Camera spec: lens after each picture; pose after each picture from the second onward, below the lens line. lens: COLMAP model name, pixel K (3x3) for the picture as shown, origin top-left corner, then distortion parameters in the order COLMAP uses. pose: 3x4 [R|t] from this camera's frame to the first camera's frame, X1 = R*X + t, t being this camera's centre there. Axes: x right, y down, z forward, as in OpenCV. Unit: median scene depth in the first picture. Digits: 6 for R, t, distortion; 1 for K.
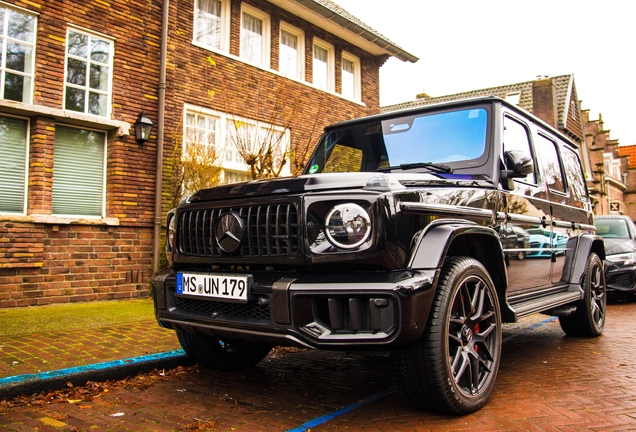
lens RADIAL K [[540.6, 0, 344.4], [0, 540.6, 214.2], [0, 0, 1]] dist [-0.003028, -0.001080]
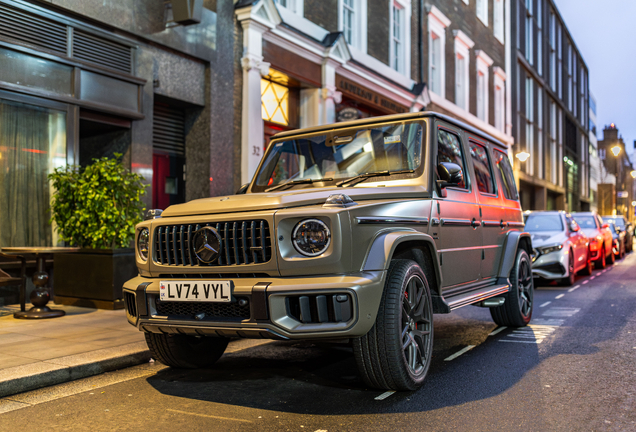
lens RADIAL K [[605.7, 0, 317.8], [0, 605.7, 234.5], [0, 0, 1]] dist [0.151188, 0.000234]
pose [[0.995457, -0.024134, 0.092099, -0.089363], [0.019466, 0.998496, 0.051251, -0.046249], [-0.093198, -0.049226, 0.994430, -0.300271]]
